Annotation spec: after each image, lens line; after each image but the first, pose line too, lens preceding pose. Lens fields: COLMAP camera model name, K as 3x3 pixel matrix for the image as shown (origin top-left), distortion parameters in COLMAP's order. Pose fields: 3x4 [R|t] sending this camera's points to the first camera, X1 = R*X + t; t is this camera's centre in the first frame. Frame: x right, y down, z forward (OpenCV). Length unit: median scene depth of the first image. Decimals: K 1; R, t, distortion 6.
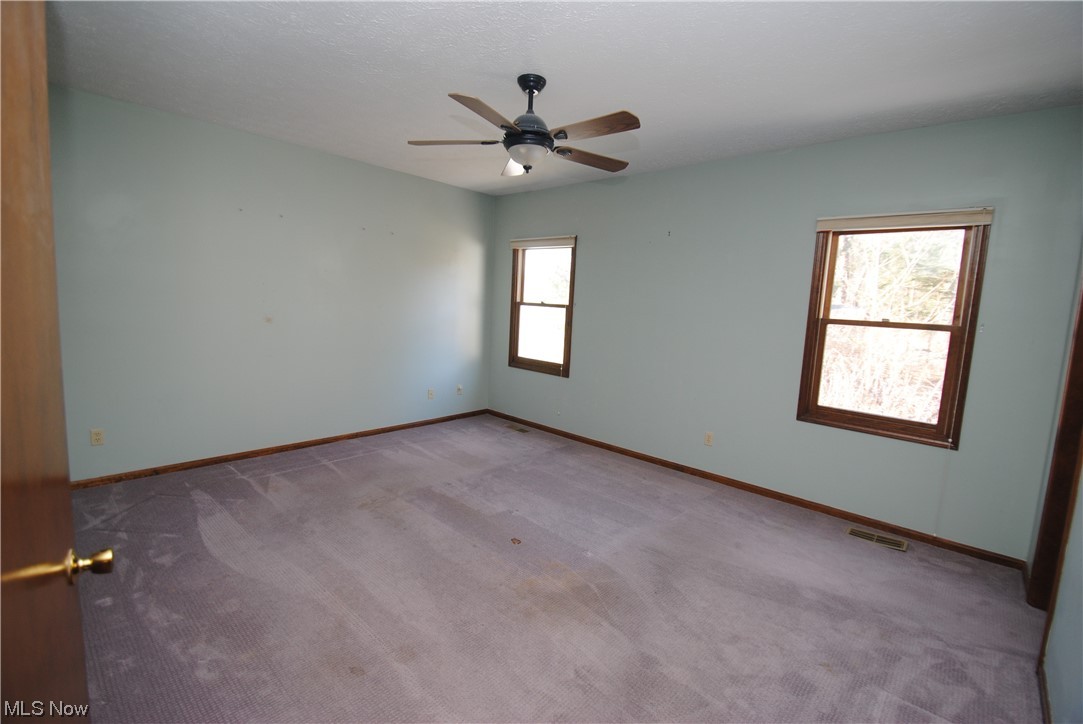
lens RADIAL K [[438.3, 0, 547.3], [0, 438.3, 344.8], [0, 0, 1]] dist [-0.000889, -0.013542]
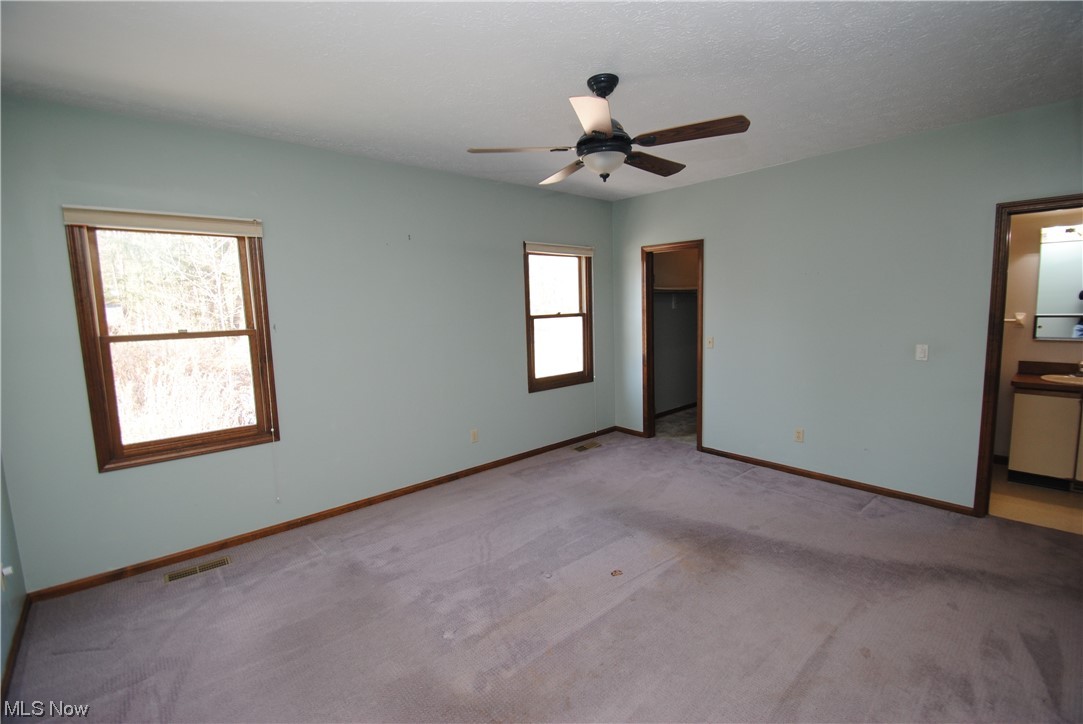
lens RADIAL K [[479.0, 0, 544.3], [0, 479.0, 358.0], [0, 0, 1]] dist [0.021745, -0.019474]
pose [[0.133938, -0.145017, 0.980322, -0.150066], [0.146290, 0.981290, 0.125173, -0.019578], [-0.980133, 0.126646, 0.152646, 0.128236]]
